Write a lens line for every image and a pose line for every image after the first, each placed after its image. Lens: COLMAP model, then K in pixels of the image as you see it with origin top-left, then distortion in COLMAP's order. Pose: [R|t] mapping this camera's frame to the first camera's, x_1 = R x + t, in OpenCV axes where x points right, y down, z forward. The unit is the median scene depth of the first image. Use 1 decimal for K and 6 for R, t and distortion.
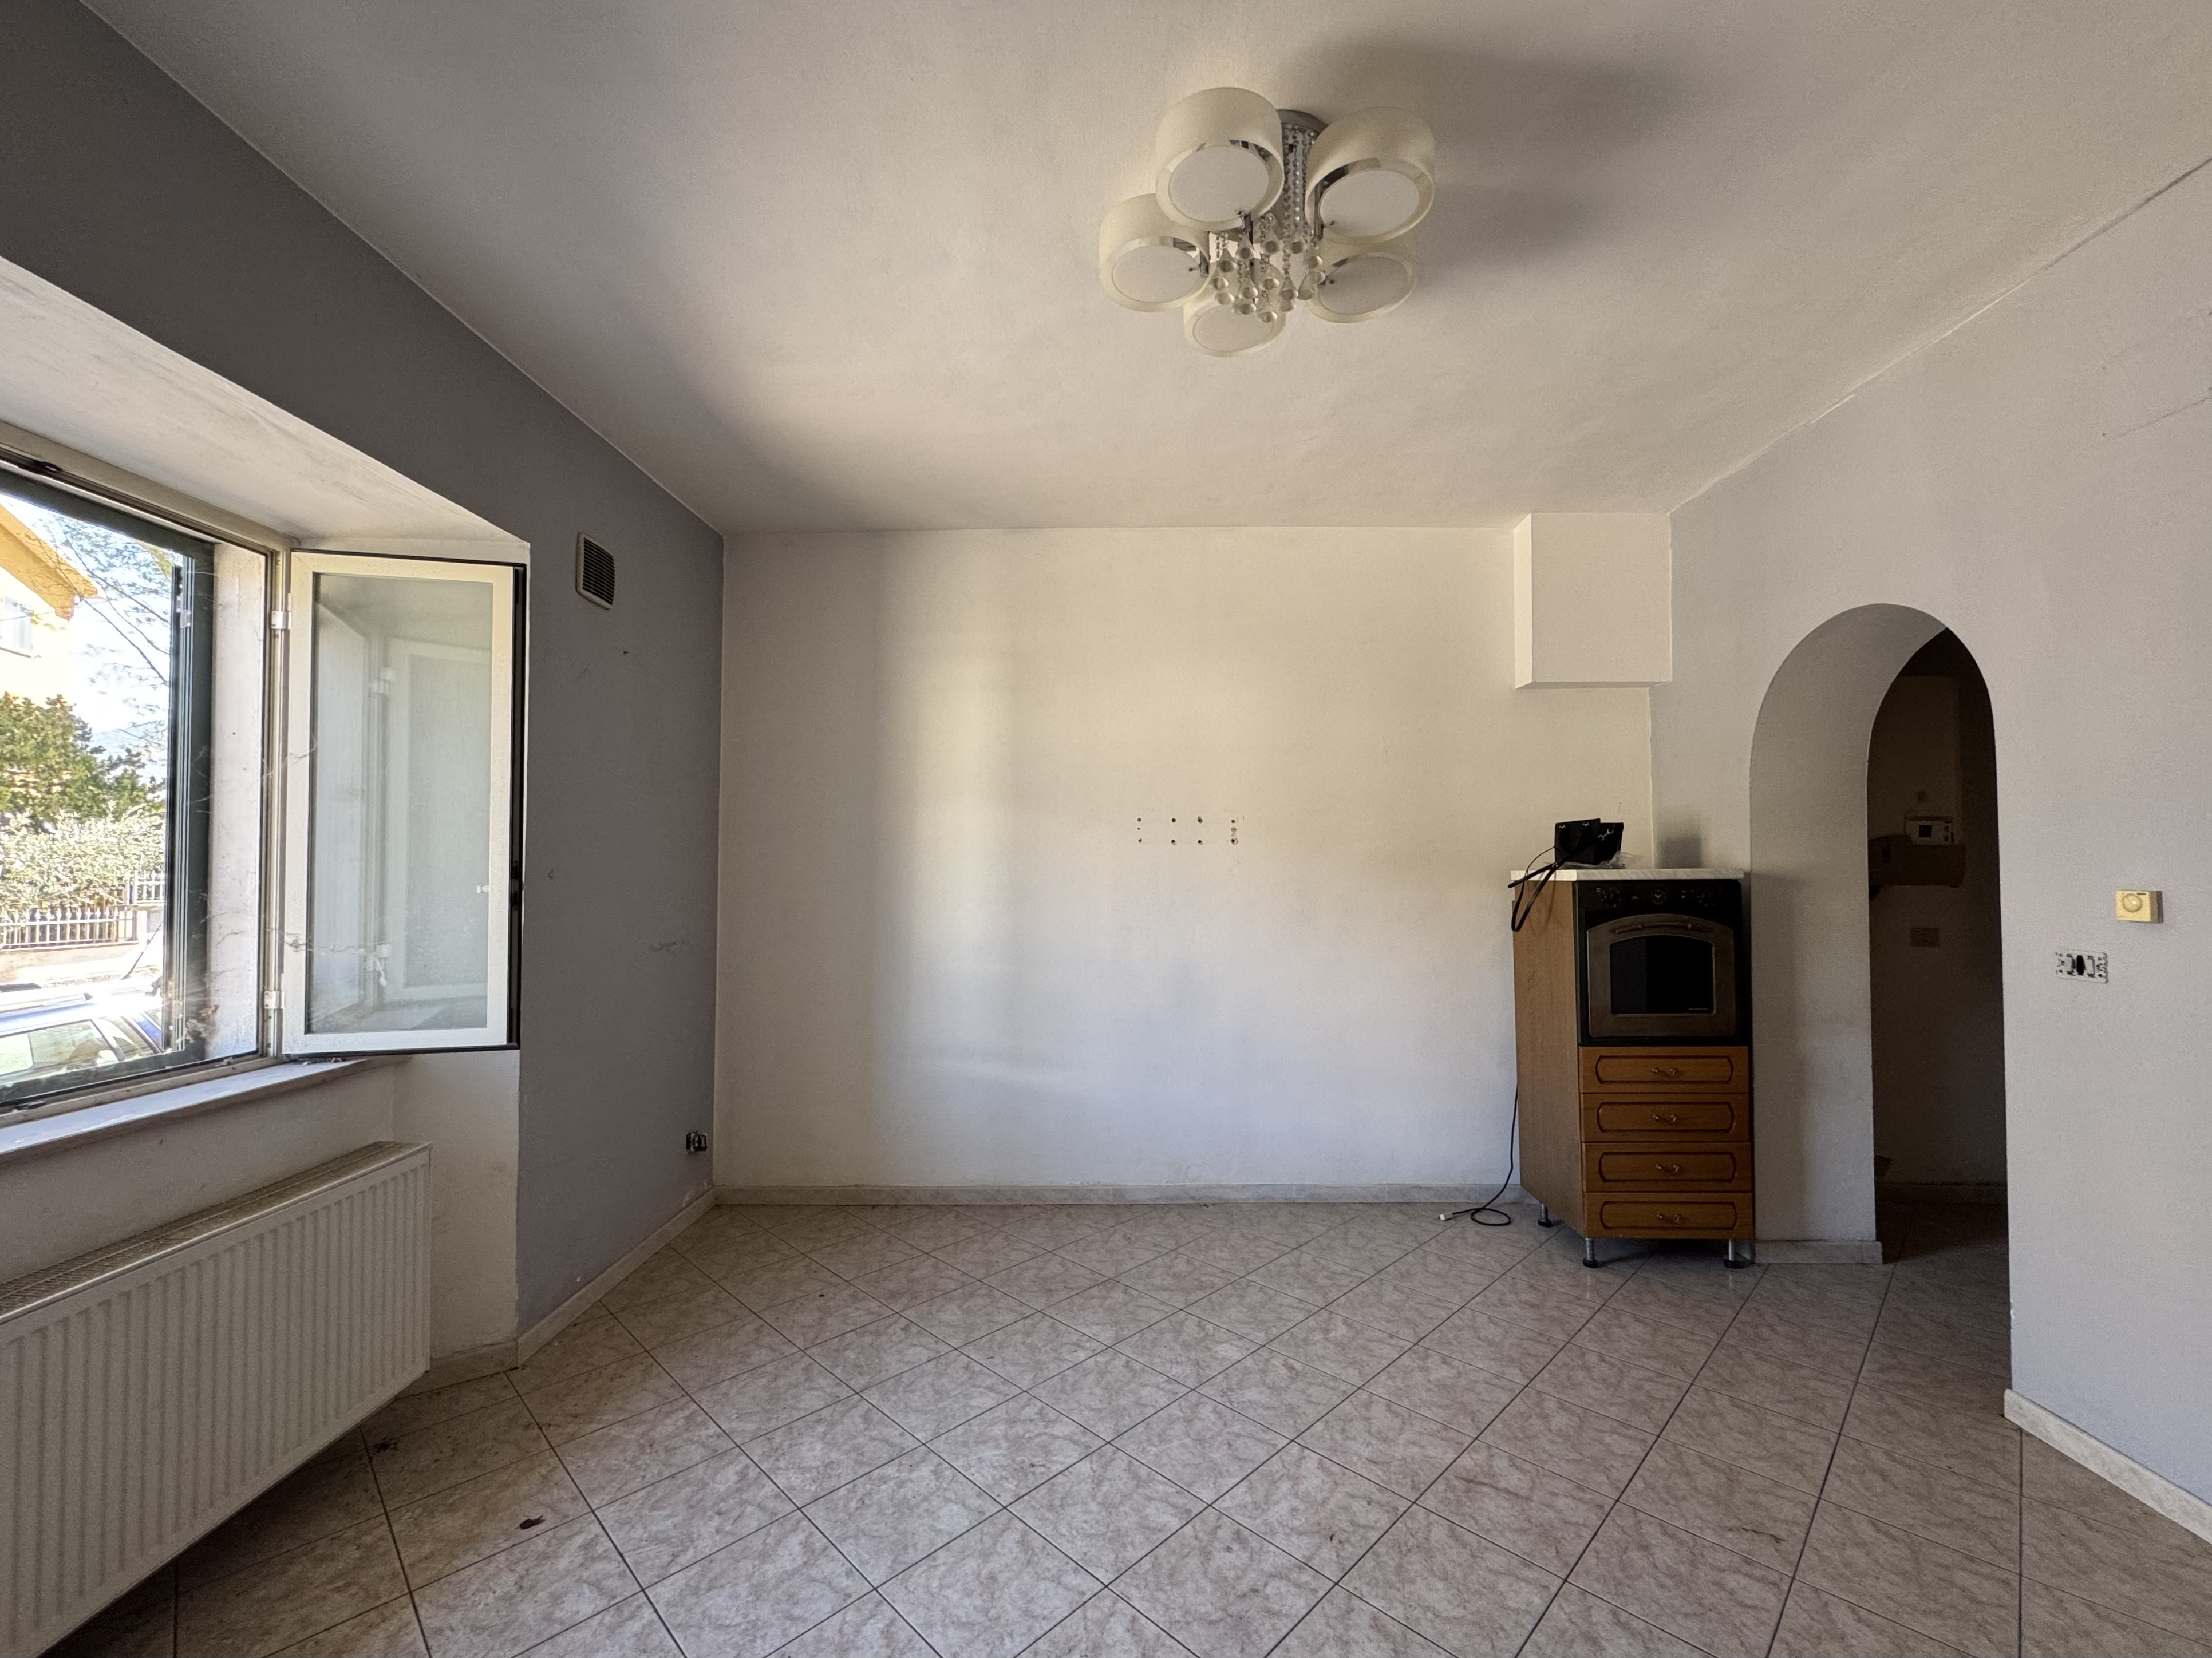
lens RADIAL K [[886.9, 0, 1107.8], [0, 886.9, 852.0], [0, 0, 1]] dist [-0.002384, -0.000468]
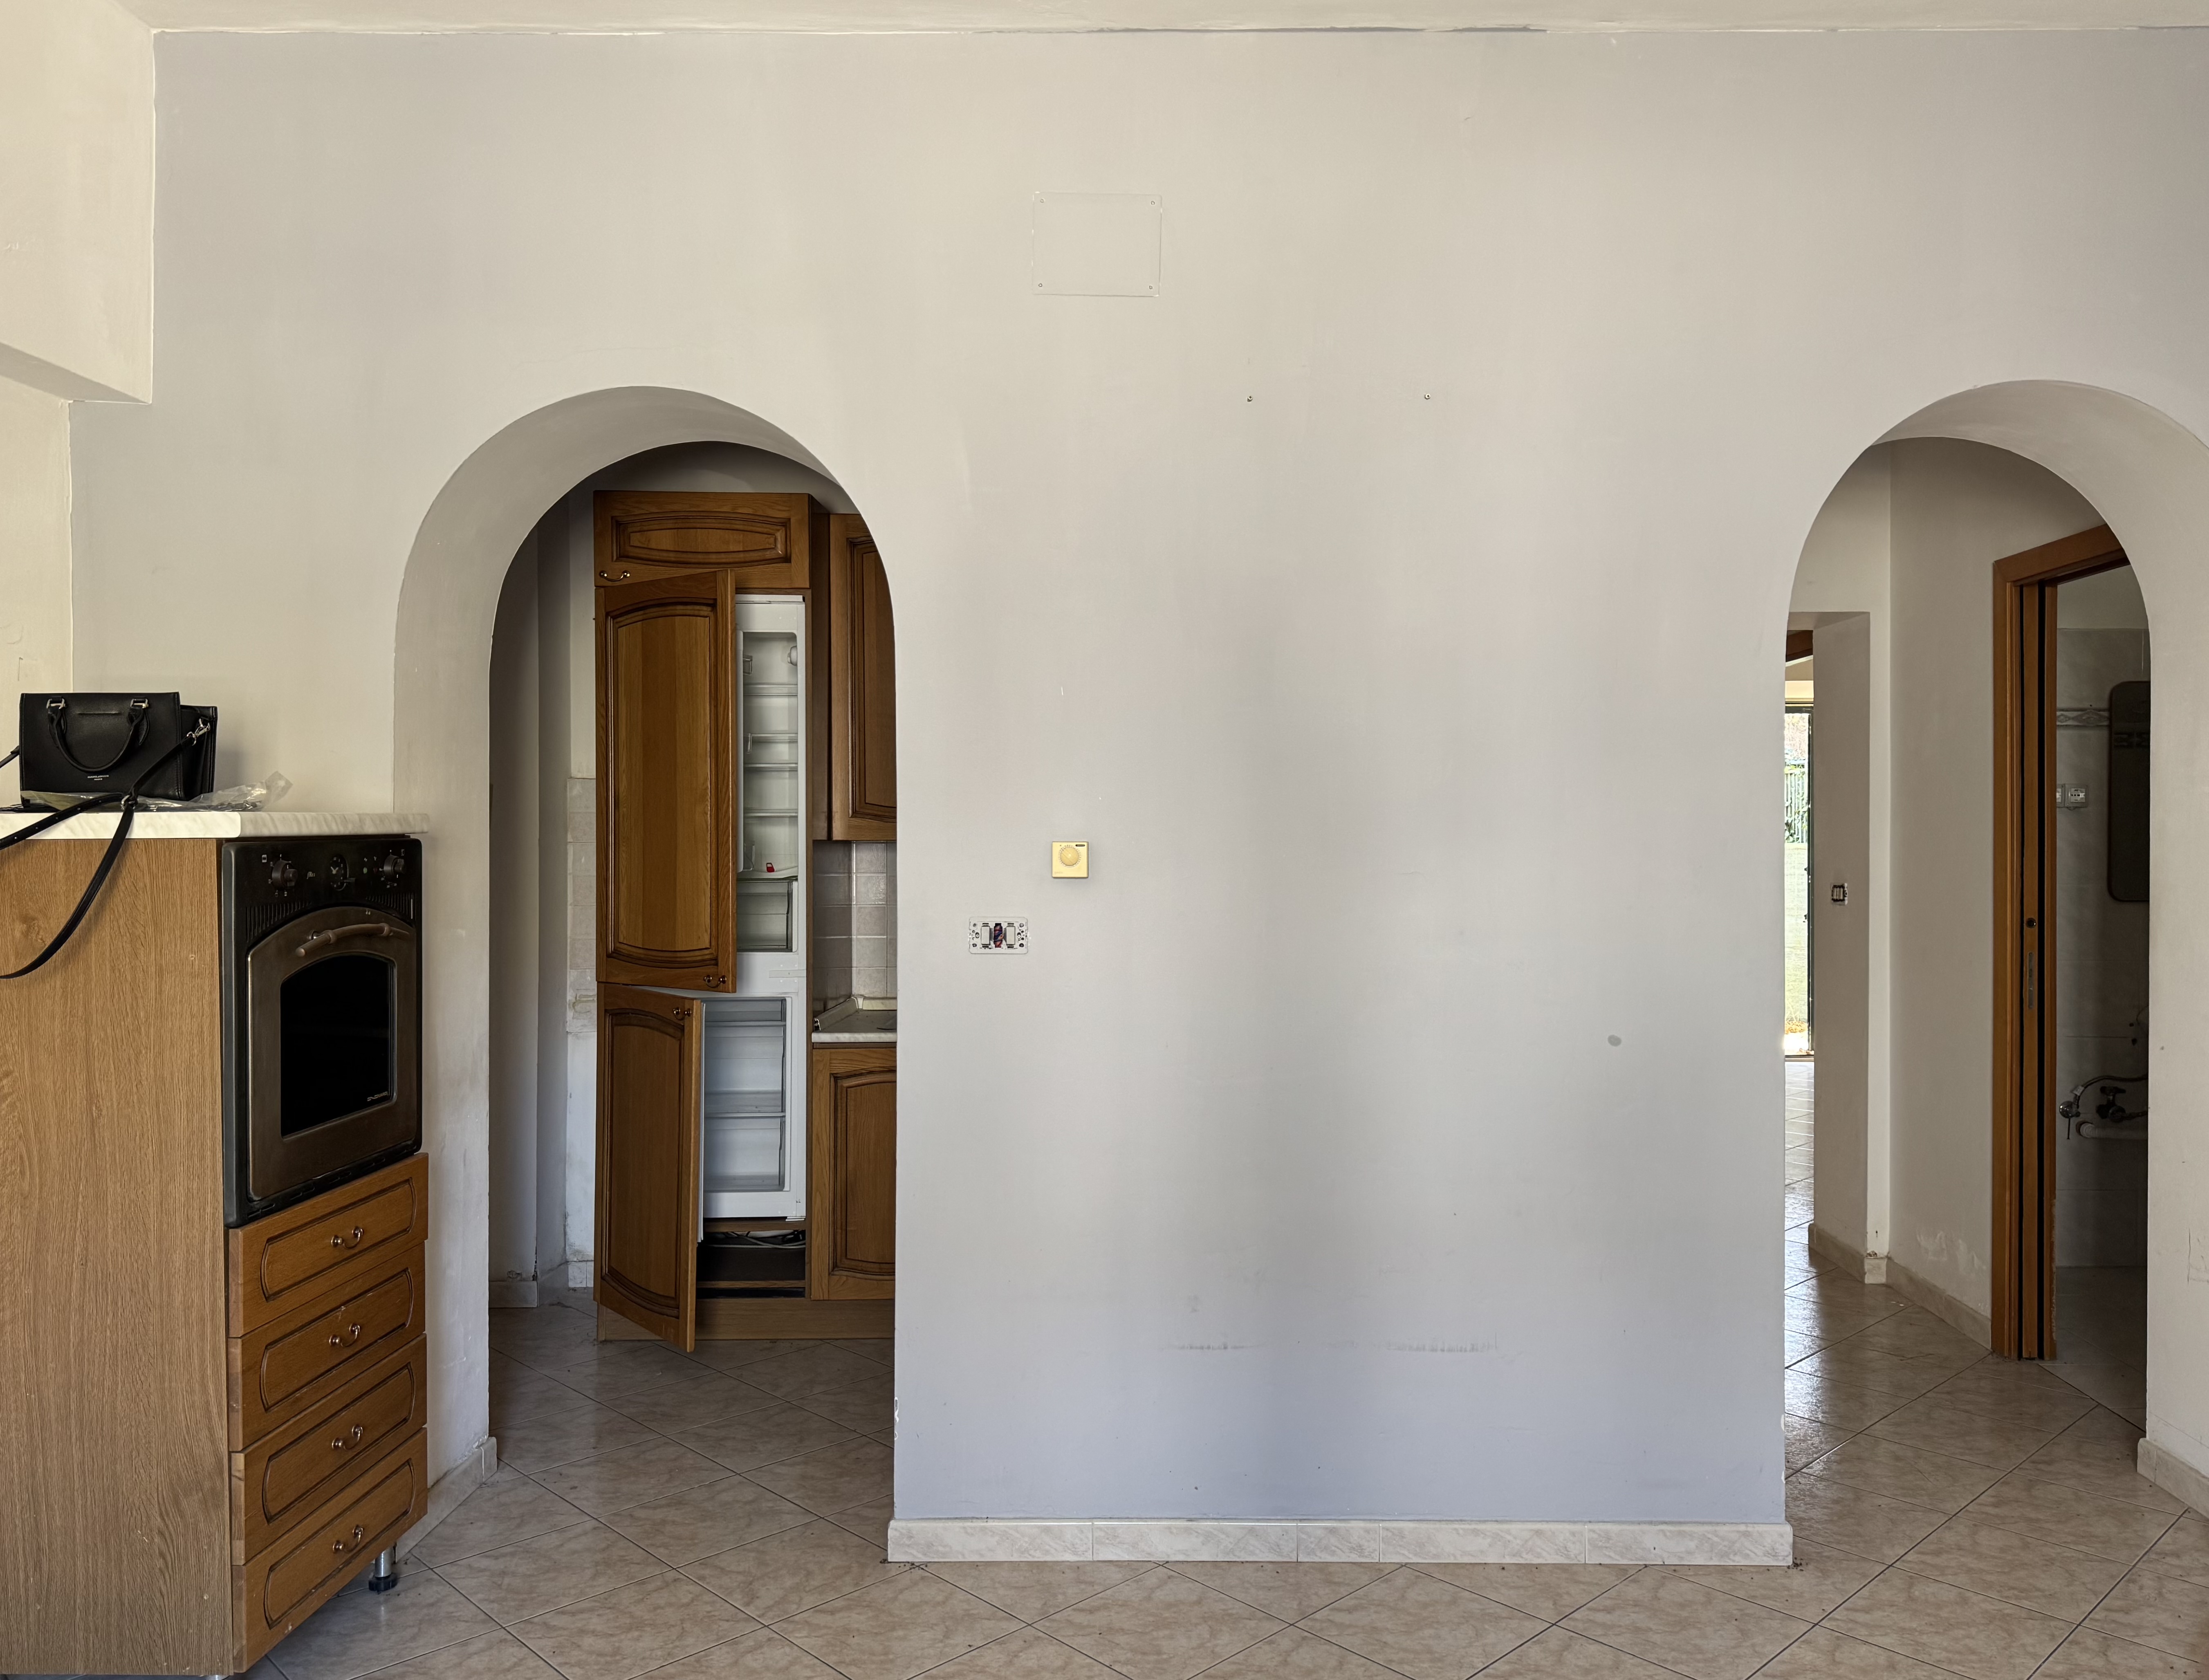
lens RADIAL K [[1644.3, 0, 1105.6], [0, 1644.3, 830.6], [0, 0, 1]] dist [0.028156, 0.000045]
pose [[0.004481, -0.000641, 0.999990, -0.362139], [-0.020860, 0.999782, 0.000734, 0.027696], [-0.999772, -0.020863, 0.004466, 0.827611]]
